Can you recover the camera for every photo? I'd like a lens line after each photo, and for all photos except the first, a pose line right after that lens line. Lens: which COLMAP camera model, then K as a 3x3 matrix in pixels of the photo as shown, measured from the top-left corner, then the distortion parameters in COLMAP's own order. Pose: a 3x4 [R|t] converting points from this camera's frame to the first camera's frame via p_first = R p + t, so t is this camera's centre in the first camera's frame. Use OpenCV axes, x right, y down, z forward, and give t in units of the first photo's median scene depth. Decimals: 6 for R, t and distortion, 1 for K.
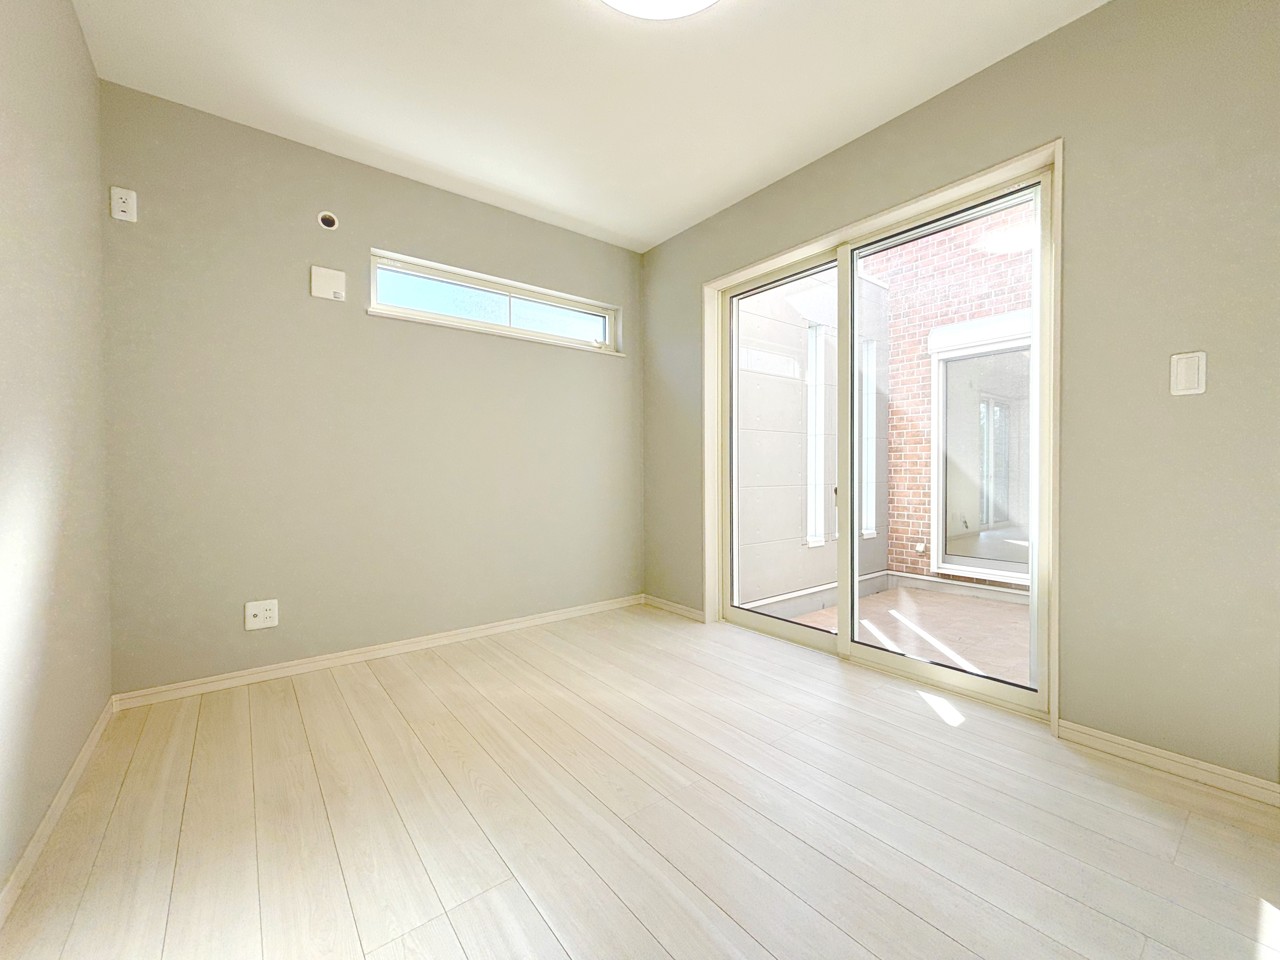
lens RADIAL K [[513.0, 0, 641.0], [0, 513.0, 475.5], [0, 0, 1]] dist [-0.004627, 0.001879]
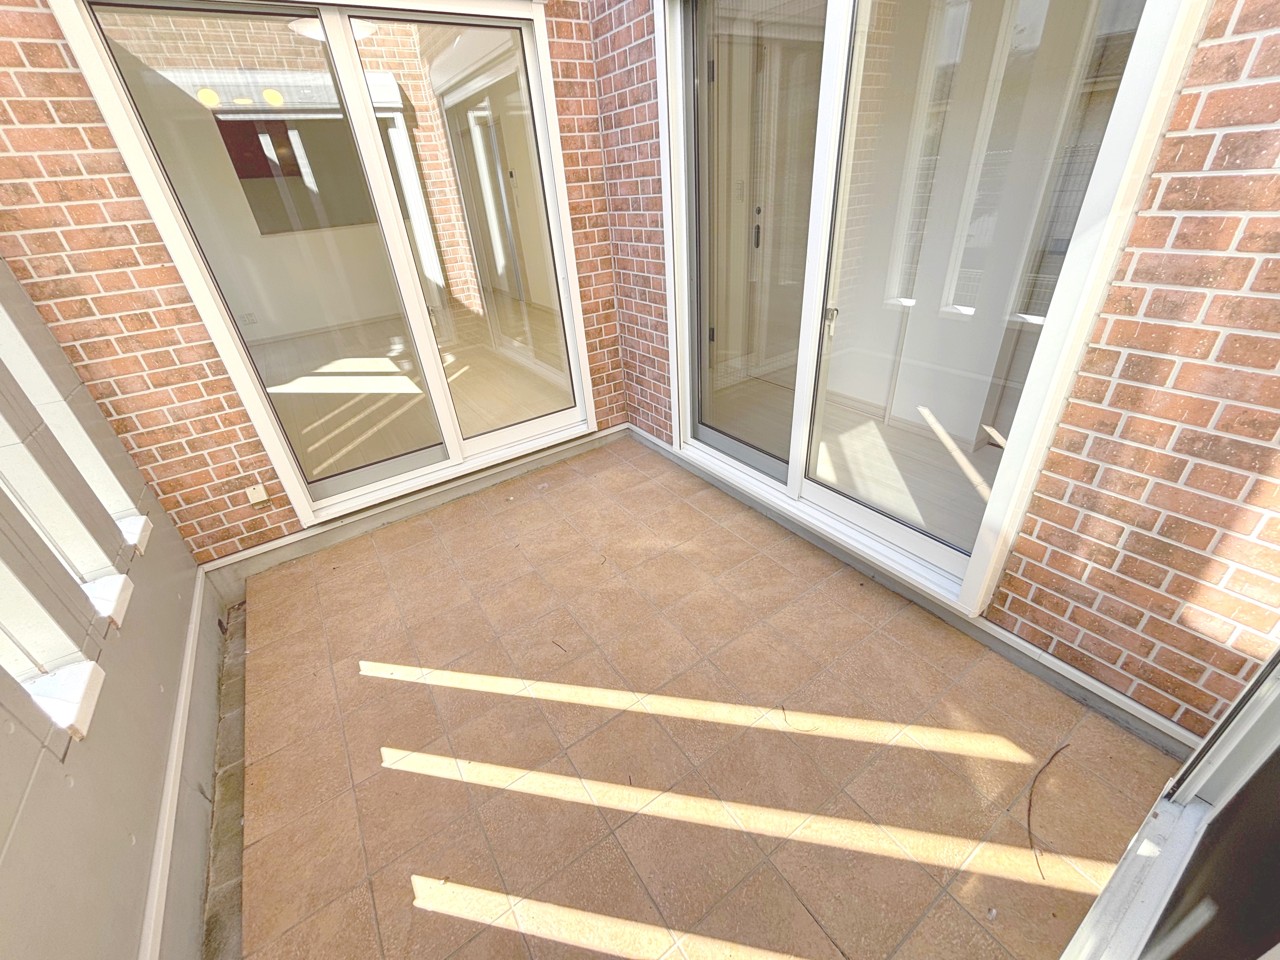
lens RADIAL K [[513.0, 0, 637.9], [0, 513.0, 476.0], [0, 0, 1]] dist [-0.004627, 0.001879]
pose [[0.075987, -0.501021, 0.862093, 0.163403], [0.088417, 0.864572, 0.494669, -0.079825], [-0.993181, 0.038635, 0.109995, 0.581651]]
